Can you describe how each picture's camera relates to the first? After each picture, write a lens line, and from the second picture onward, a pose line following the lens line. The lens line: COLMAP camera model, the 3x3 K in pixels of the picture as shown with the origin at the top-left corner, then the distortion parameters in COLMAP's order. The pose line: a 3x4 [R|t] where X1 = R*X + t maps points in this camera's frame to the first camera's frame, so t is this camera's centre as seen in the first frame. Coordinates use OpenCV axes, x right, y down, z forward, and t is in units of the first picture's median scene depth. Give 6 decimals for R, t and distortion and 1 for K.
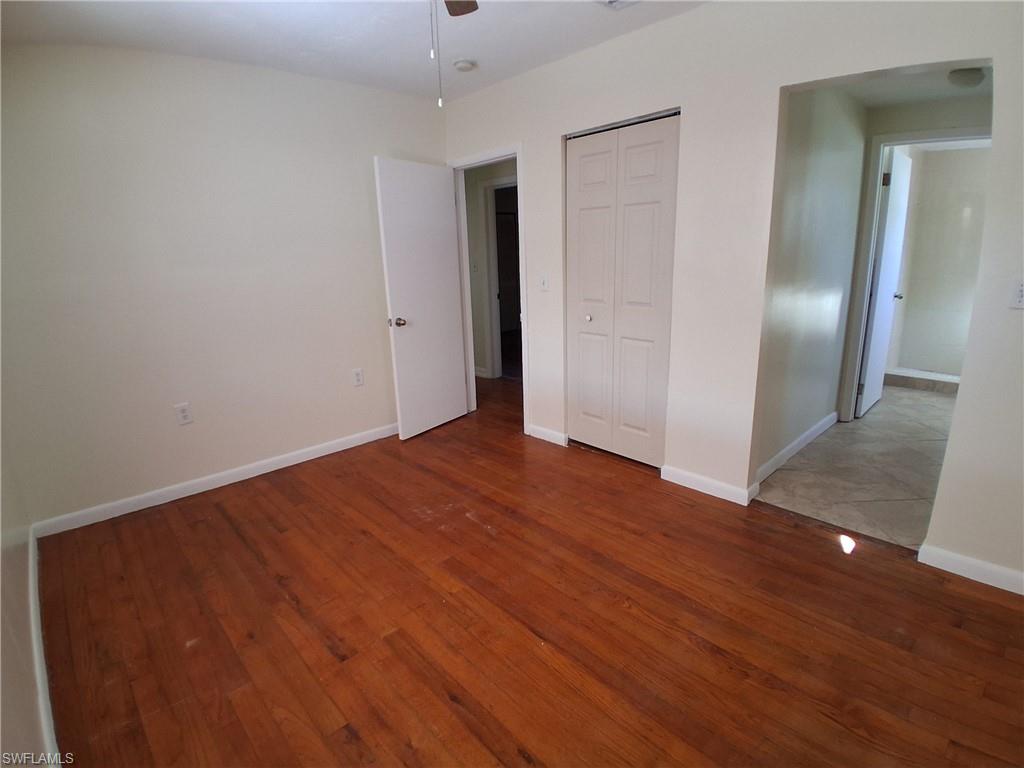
lens RADIAL K [[513.6, 0, 527.3], [0, 513.6, 387.8], [0, 0, 1]] dist [-0.043470, -0.000839]
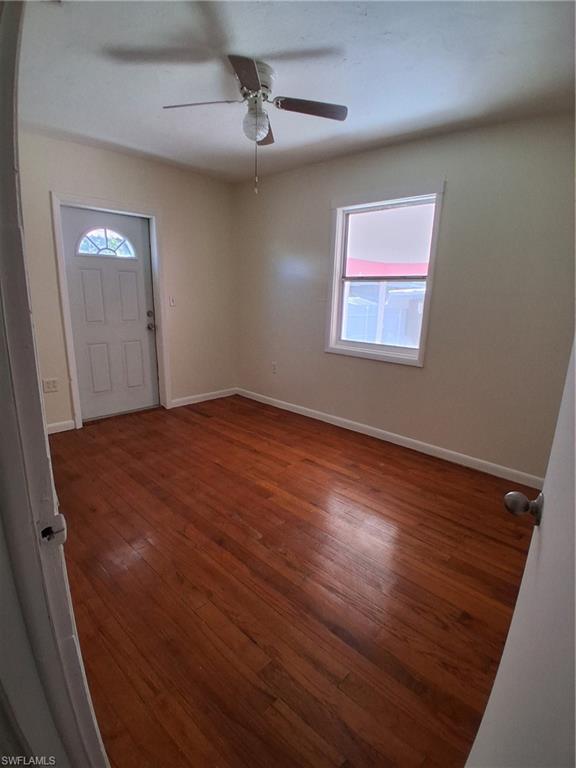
lens RADIAL K [[385.2, 0, 288.3], [0, 385.2, 394.1], [0, 0, 1]] dist [-0.043470, -0.000839]
pose [[-0.999489, 0.001231, -0.031944, -0.117652], [-0.014766, 0.868499, 0.495471, -0.297778], [0.028353, 0.495689, -0.868037, 1.204346]]
